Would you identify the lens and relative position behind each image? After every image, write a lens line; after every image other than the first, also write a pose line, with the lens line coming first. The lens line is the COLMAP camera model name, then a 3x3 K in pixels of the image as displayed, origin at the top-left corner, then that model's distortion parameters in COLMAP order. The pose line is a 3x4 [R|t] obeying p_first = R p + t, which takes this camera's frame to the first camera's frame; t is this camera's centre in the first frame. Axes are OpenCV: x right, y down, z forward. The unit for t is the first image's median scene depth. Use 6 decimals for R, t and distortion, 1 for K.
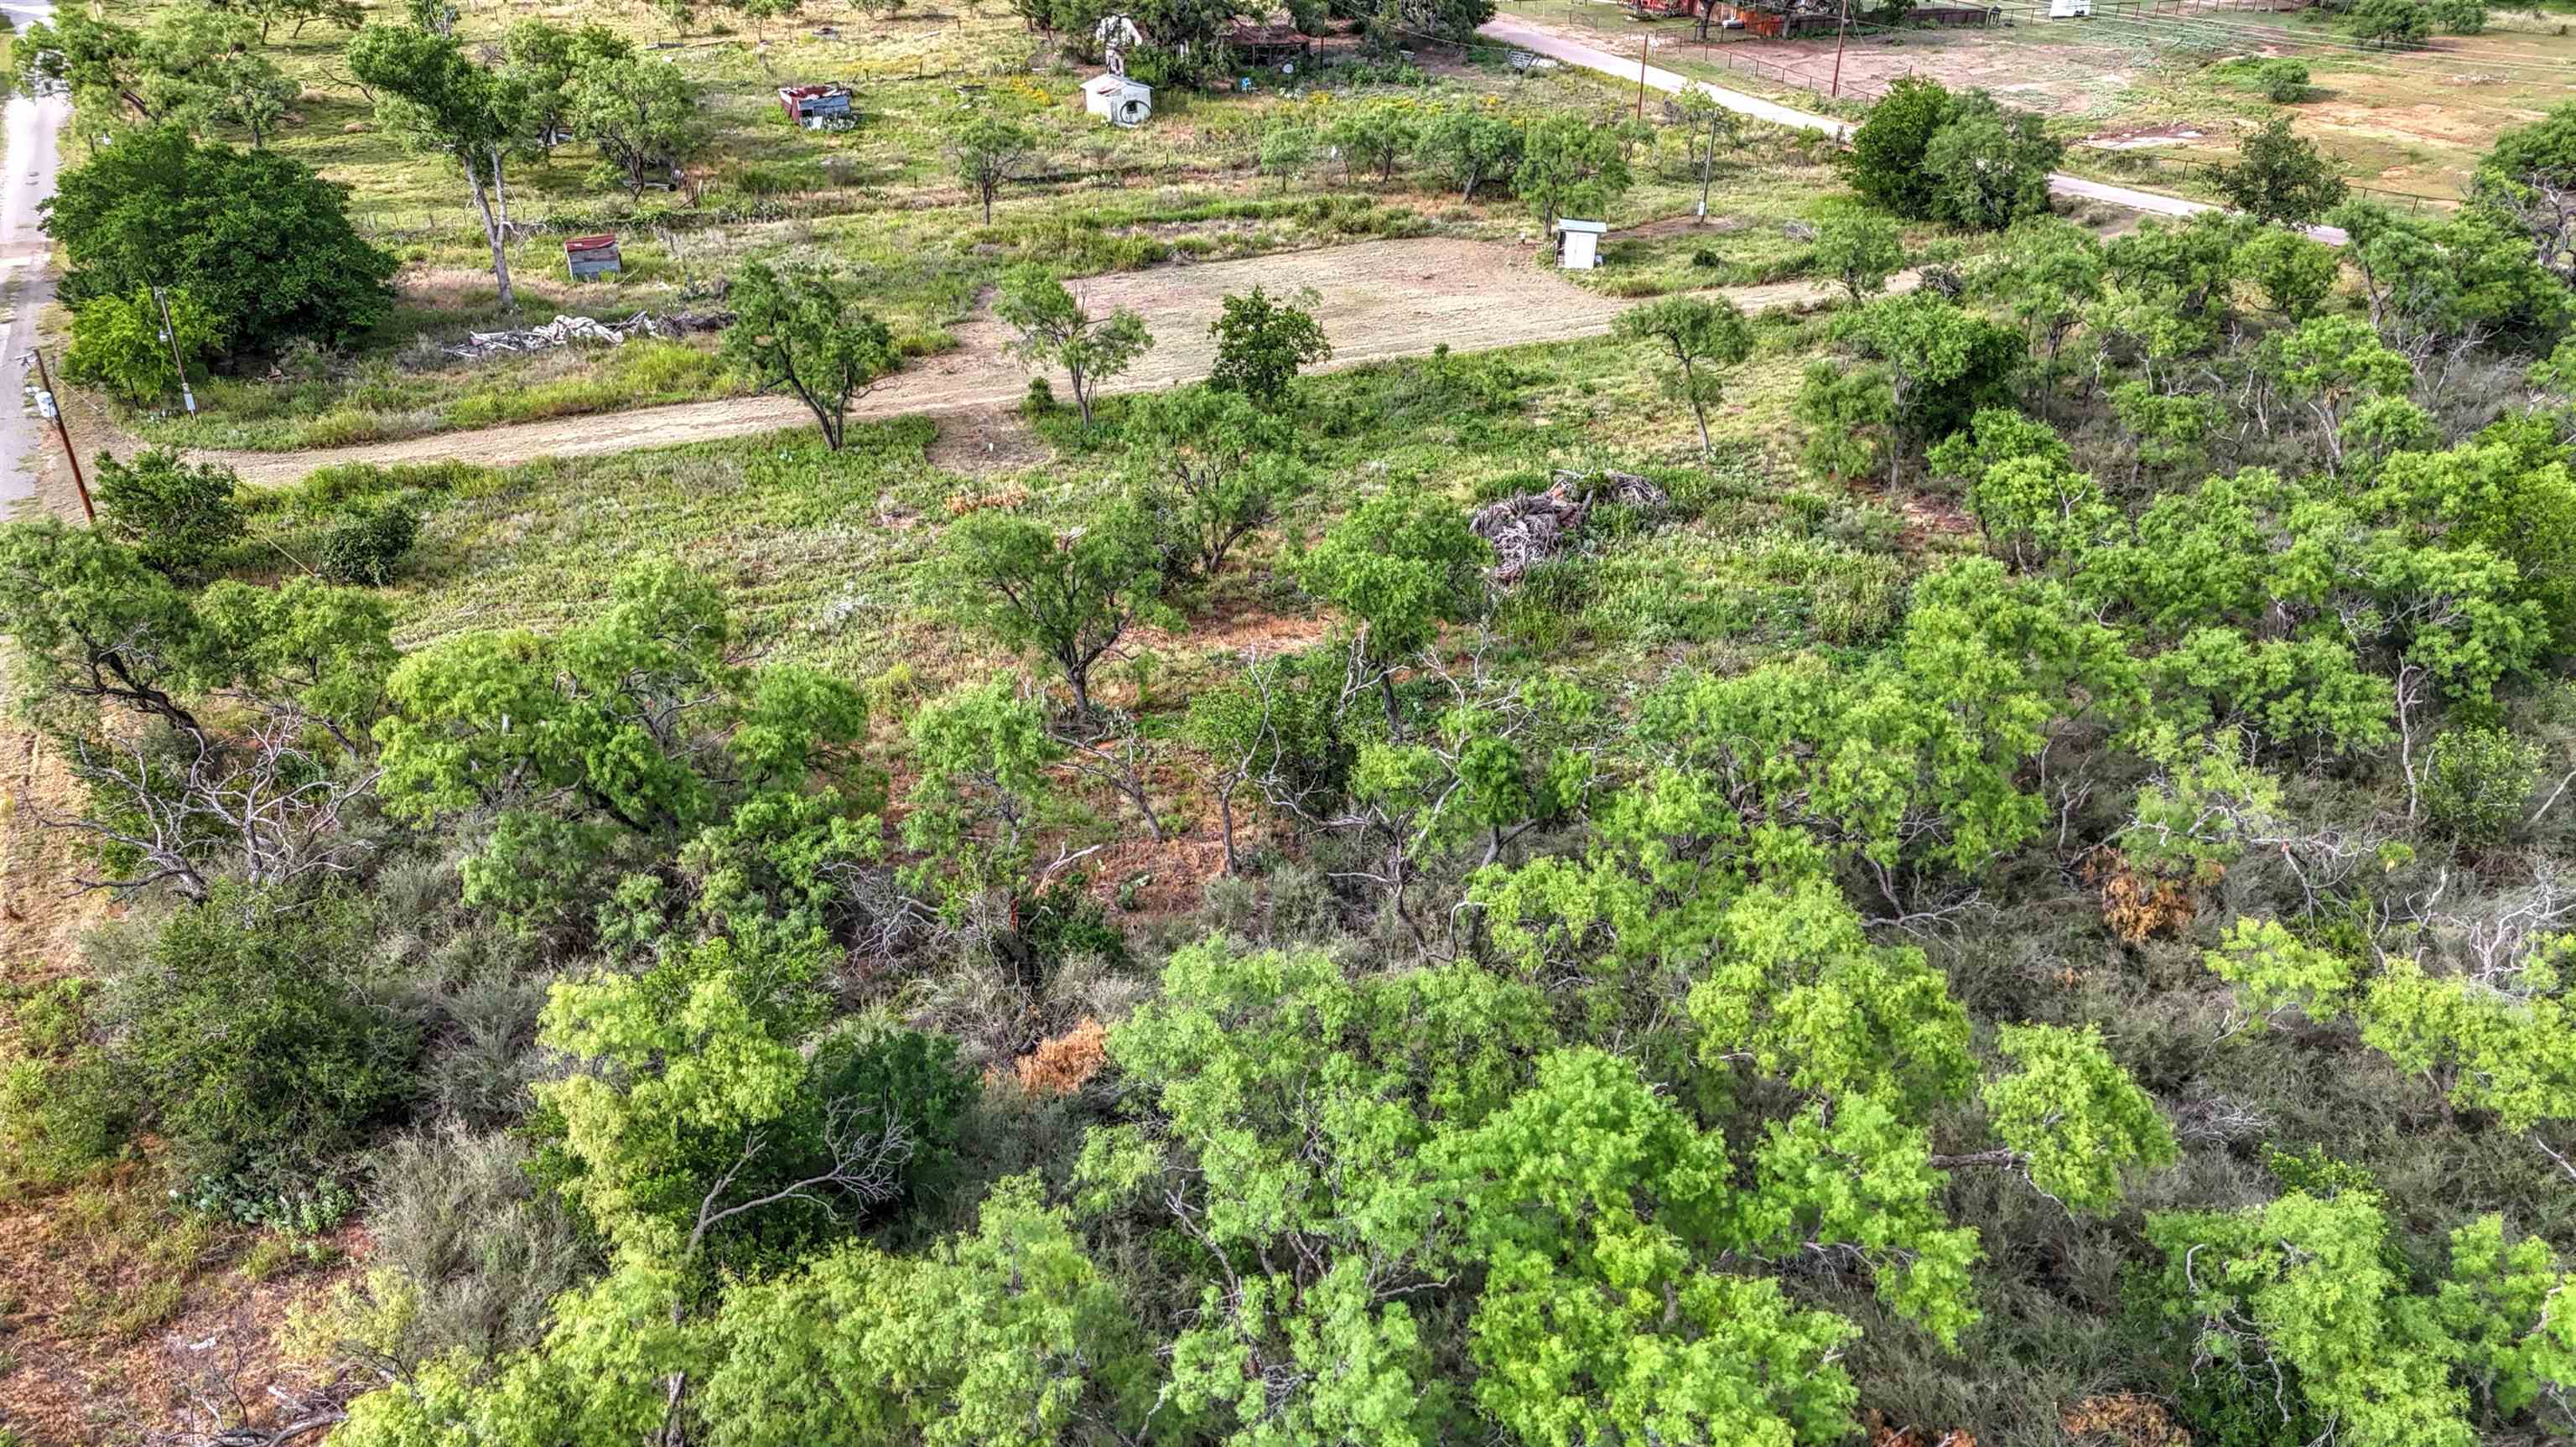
lens RADIAL K [[1886.1, 0, 1288.0], [0, 1886.1, 723.5], [0, 0, 1]] dist [-0.003036, -0.007876]
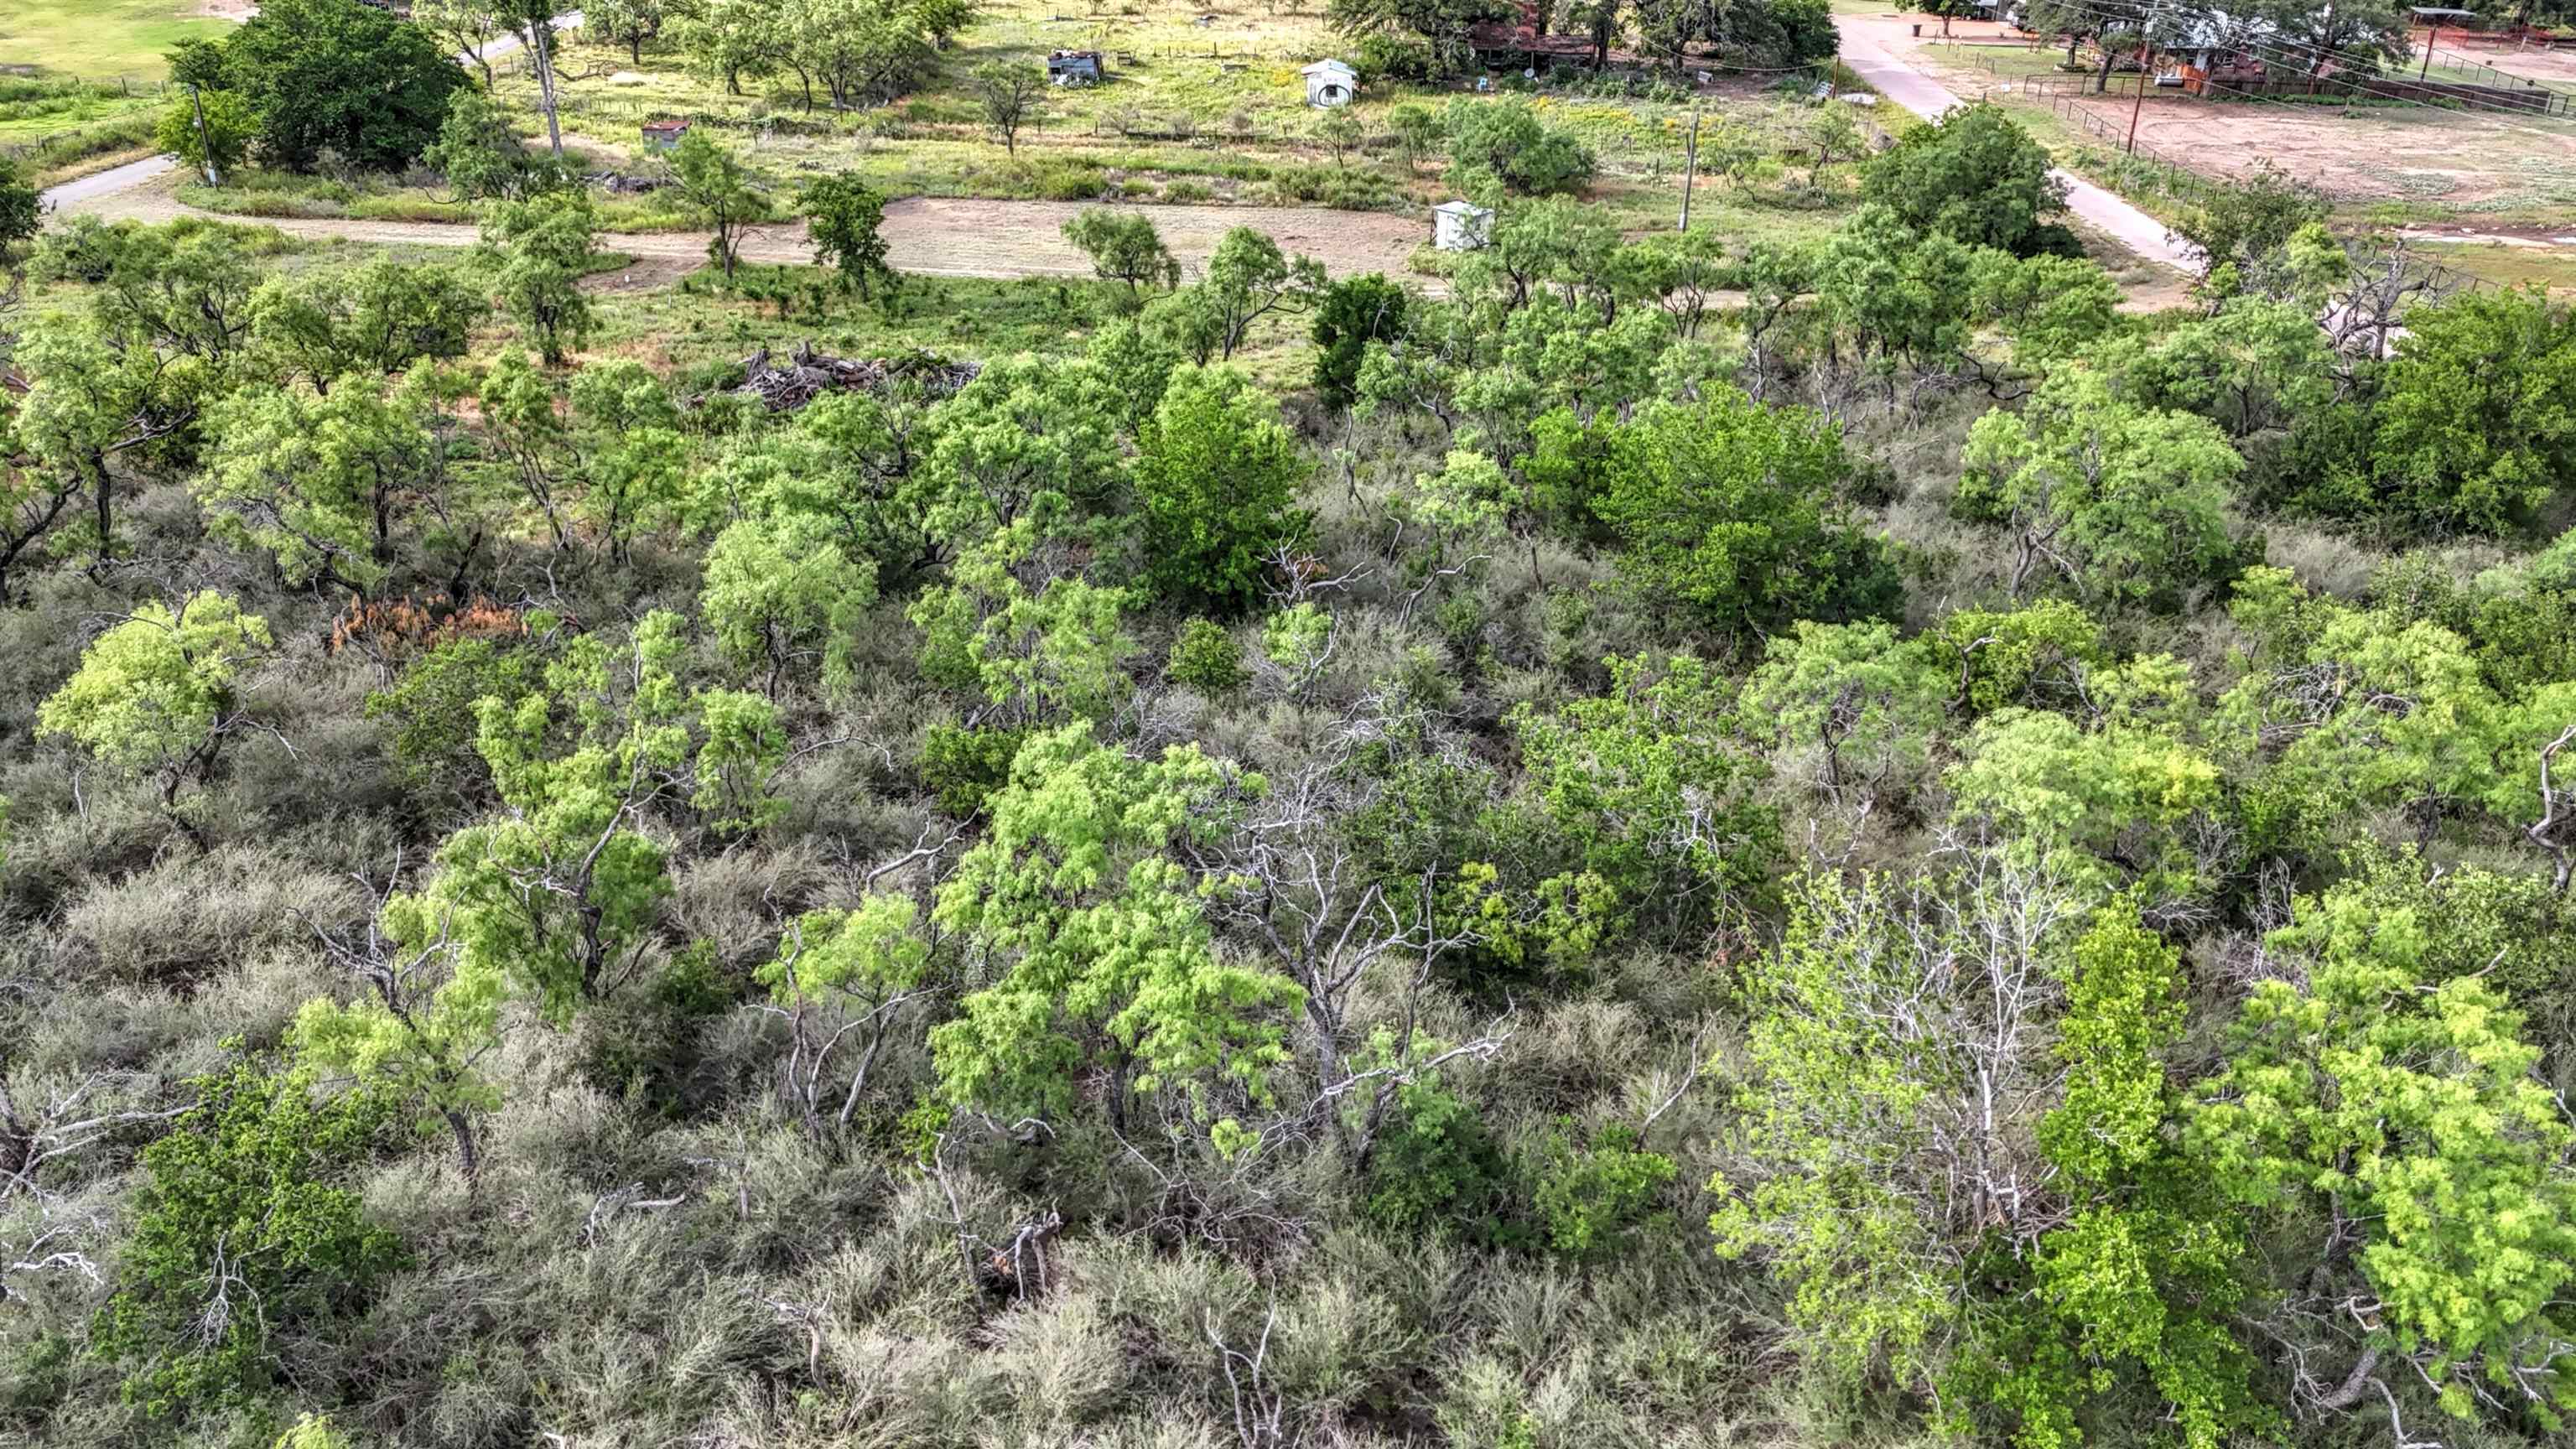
lens RADIAL K [[1886.3, 0, 1288.0], [0, 1886.3, 724.5], [0, 0, 1]] dist [-0.003036, -0.007876]
pose [[0.853254, 0.222281, -0.471751, 0.646271], [-0.247749, 0.968788, 0.008374, 0.011535], [0.458888, 0.109731, 0.881692, 0.154931]]
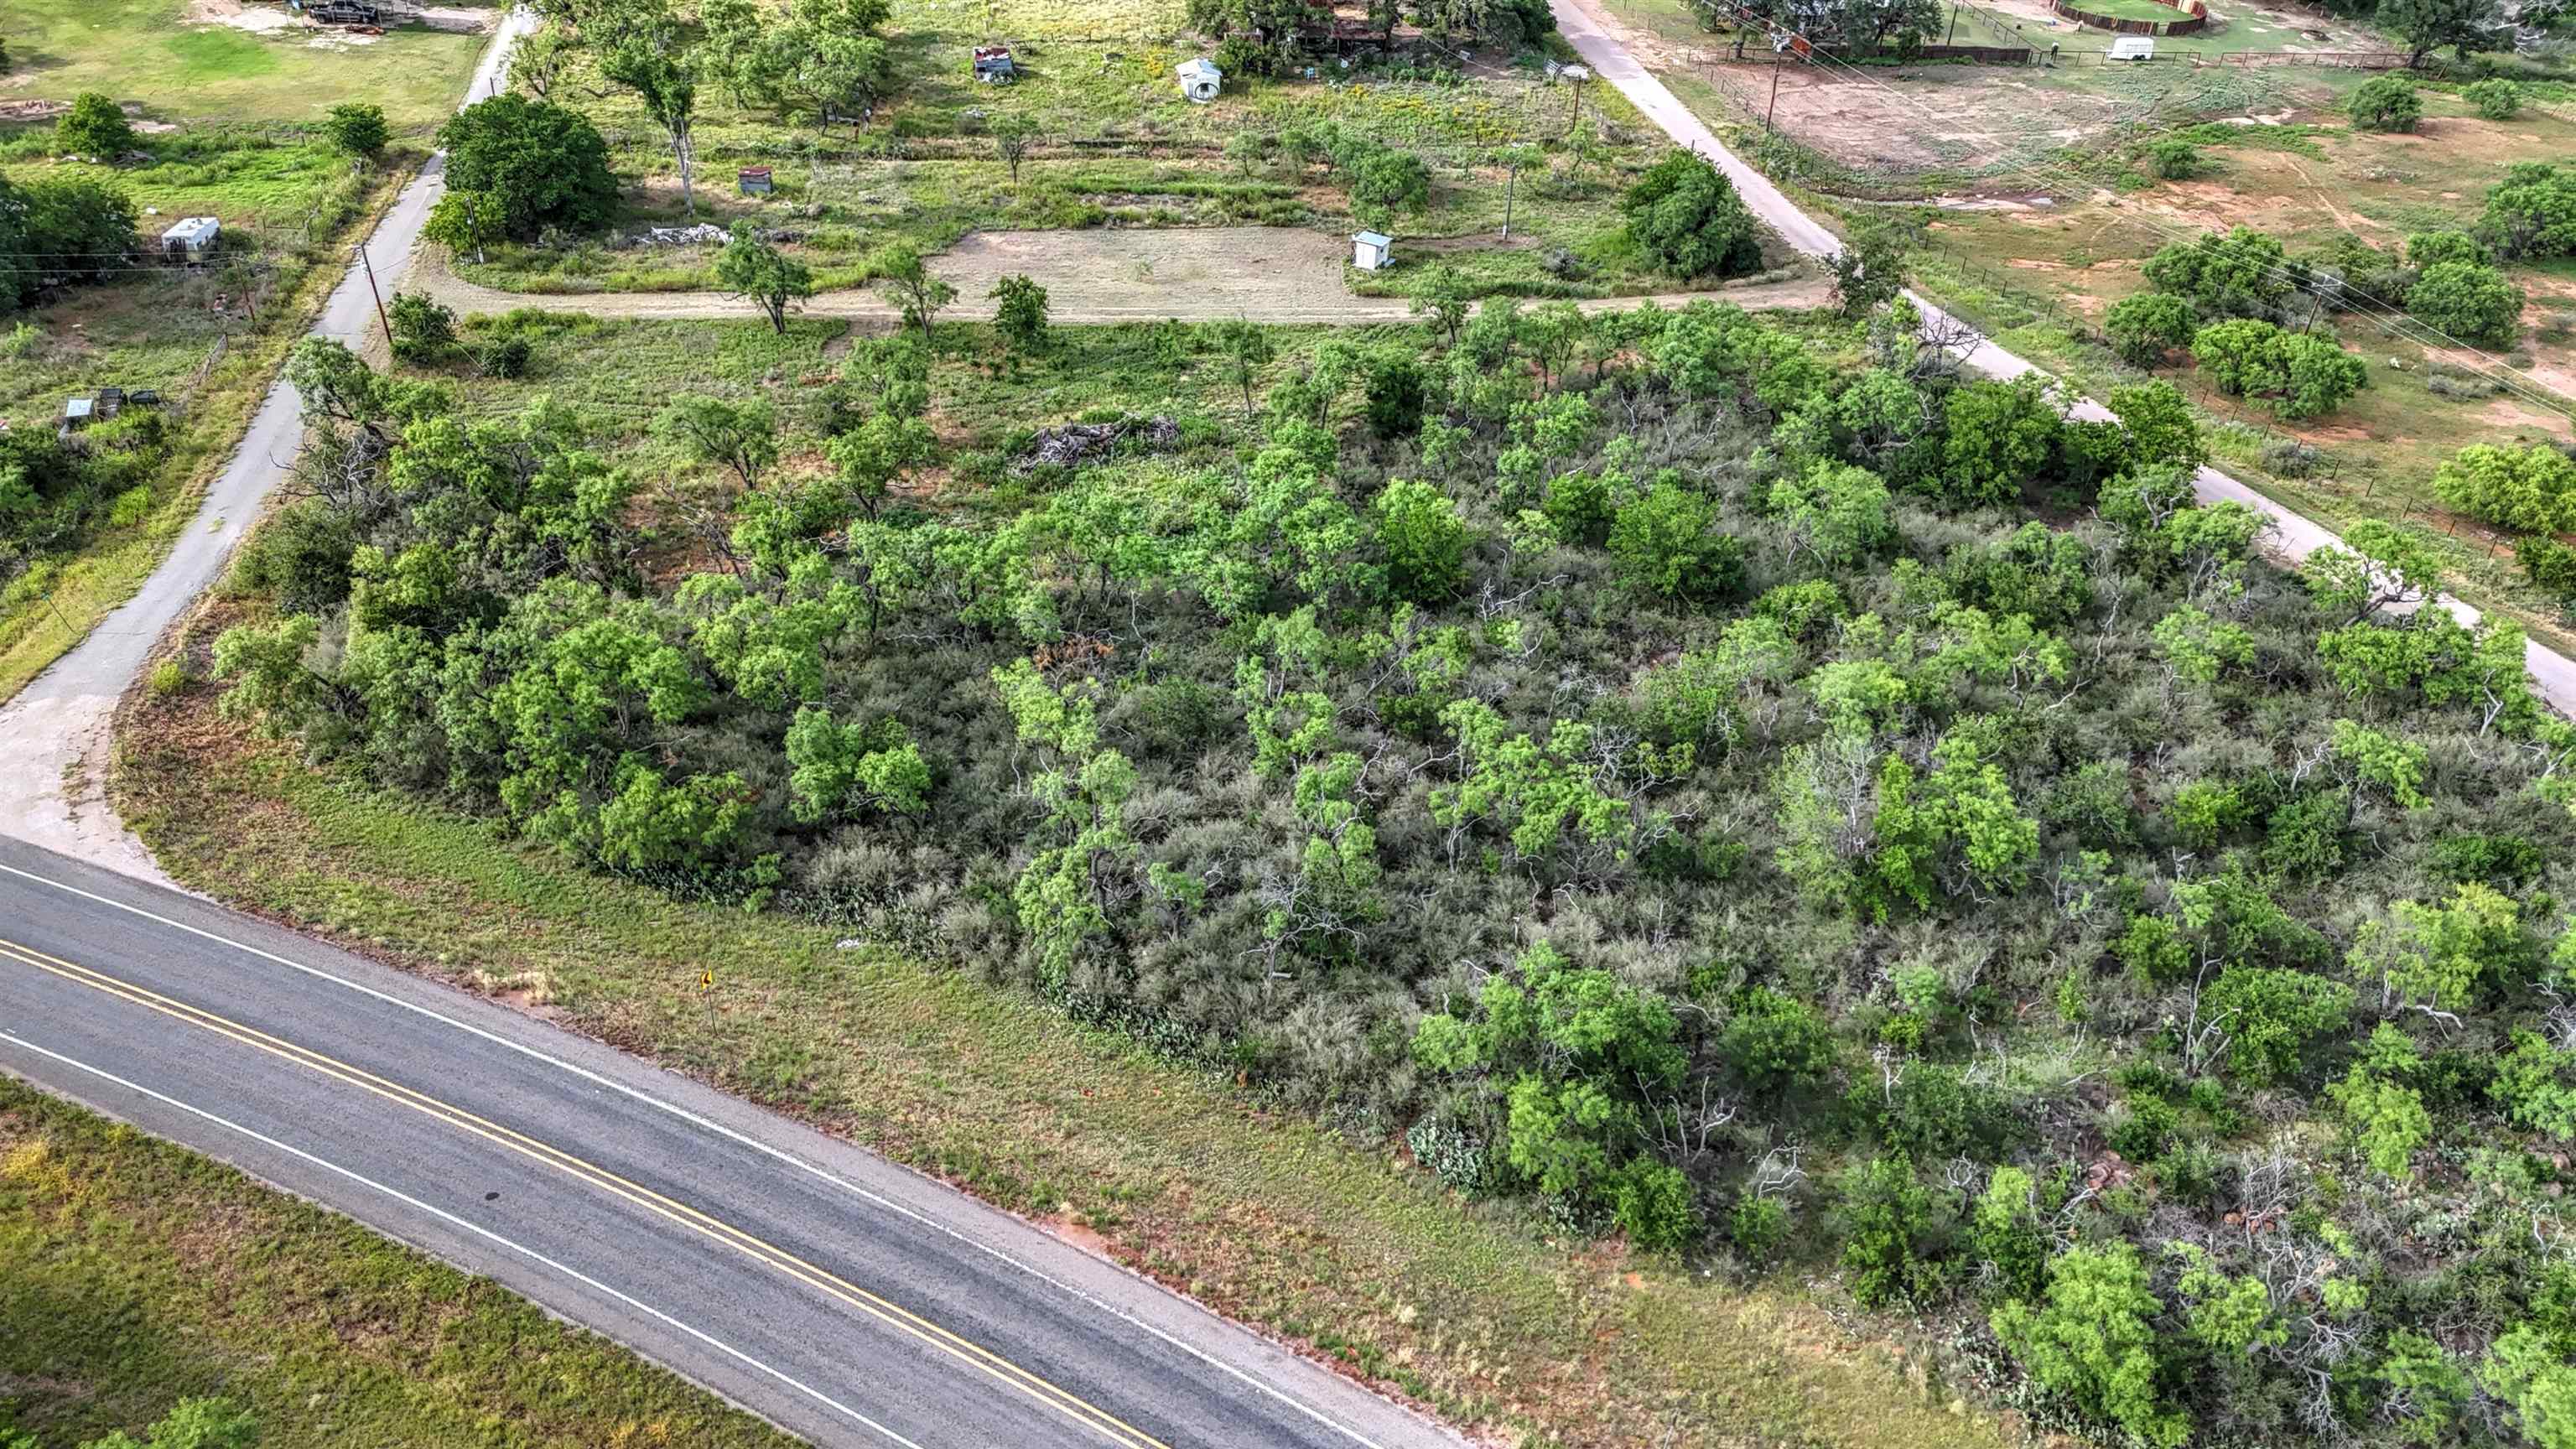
lens RADIAL K [[1886.3, 0, 1288.0], [0, 1886.3, 724.5], [0, 0, 1]] dist [-0.003036, -0.007876]
pose [[0.947577, 0.196546, -0.251929, 0.577118], [-0.171981, 0.978212, 0.116295, -0.058205], [0.269297, -0.066872, 0.960733, -0.474632]]
